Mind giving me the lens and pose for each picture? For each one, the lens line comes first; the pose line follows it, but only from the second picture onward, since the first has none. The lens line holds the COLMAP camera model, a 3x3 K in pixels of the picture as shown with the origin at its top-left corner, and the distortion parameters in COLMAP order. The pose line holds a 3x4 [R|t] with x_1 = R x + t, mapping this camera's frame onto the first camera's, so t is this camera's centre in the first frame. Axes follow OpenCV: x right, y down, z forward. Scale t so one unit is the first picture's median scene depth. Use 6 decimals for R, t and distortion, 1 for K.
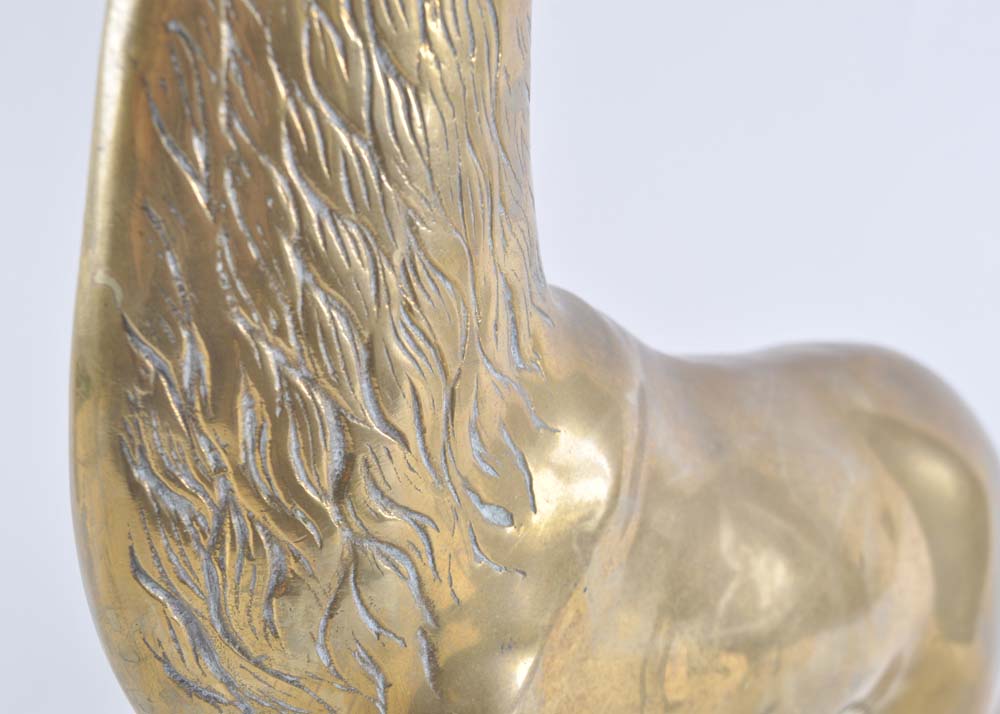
lens RADIAL K [[1543.7, 0, 507.2], [0, 1543.7, 360.3], [0, 0, 1]] dist [0.023741, 0.000000]
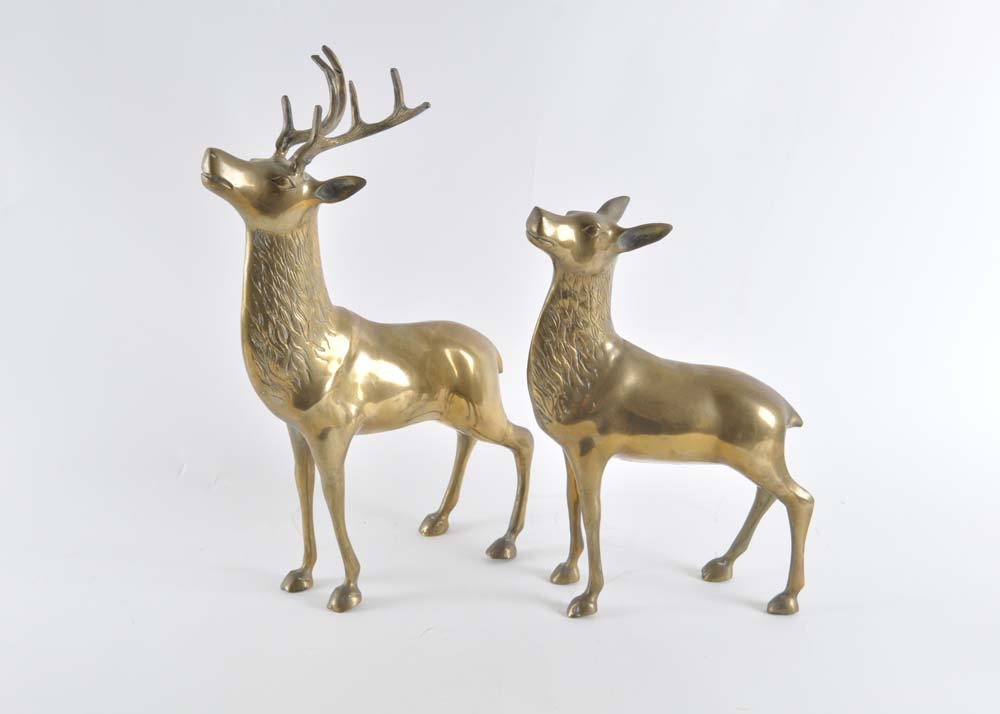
lens RADIAL K [[1588.6, 0, 504.8], [0, 1588.6, 365.0], [0, 0, 1]] dist [0.006959, 0.000000]
pose [[0.993082, -0.048375, -0.106992, 1.285533], [0.043137, 0.997780, -0.050740, 0.492706], [0.109209, 0.045773, 0.992964, -4.634978]]
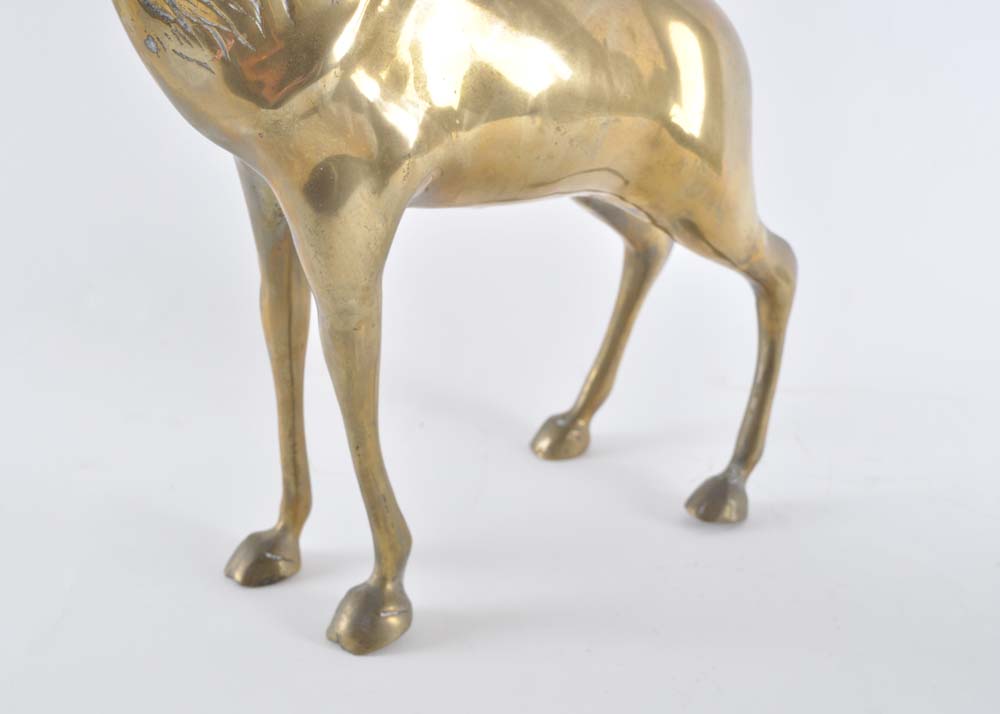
lens RADIAL K [[1191.4, 0, 501.2], [0, 1191.4, 352.1], [0, 0, 1]] dist [-0.023124, 0.000000]
pose [[0.993113, 0.003664, -0.117106, 0.379453], [-0.003663, 0.999993, 0.000223, 0.640086], [0.117106, 0.000207, 0.993119, -0.340791]]
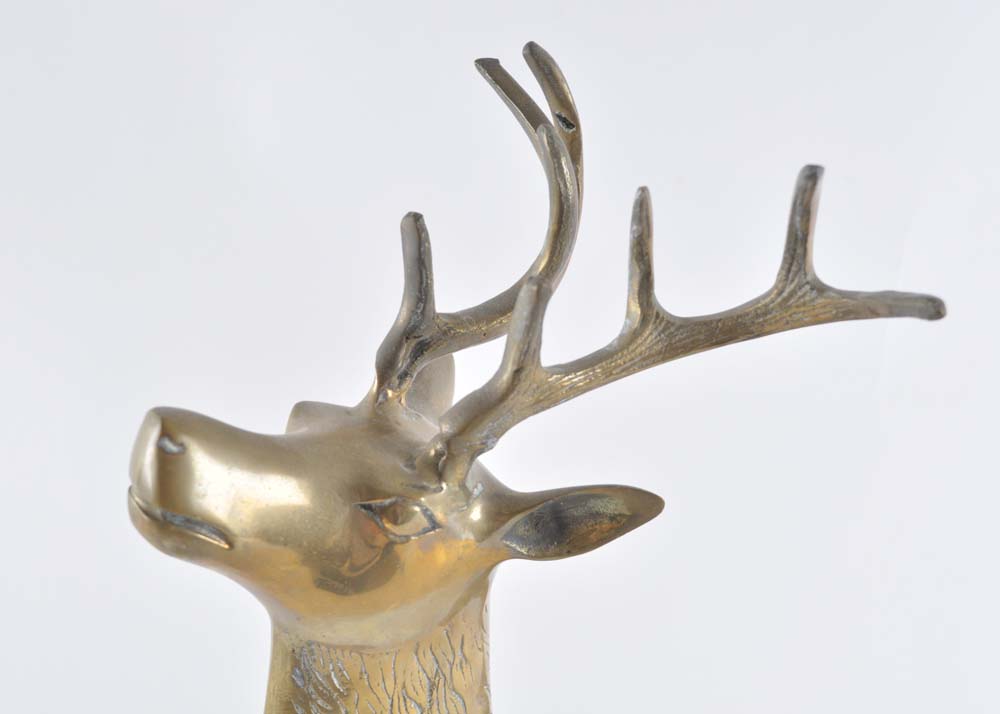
lens RADIAL K [[1543.7, 0, 496.7], [0, 1543.7, 351.1], [0, 0, 1]] dist [0.023741, 0.000000]
pose [[0.993614, 0.004381, -0.112745, 0.235701], [-0.001736, 0.999721, 0.023547, -0.669651], [0.112816, -0.023201, 0.993345, -0.840890]]
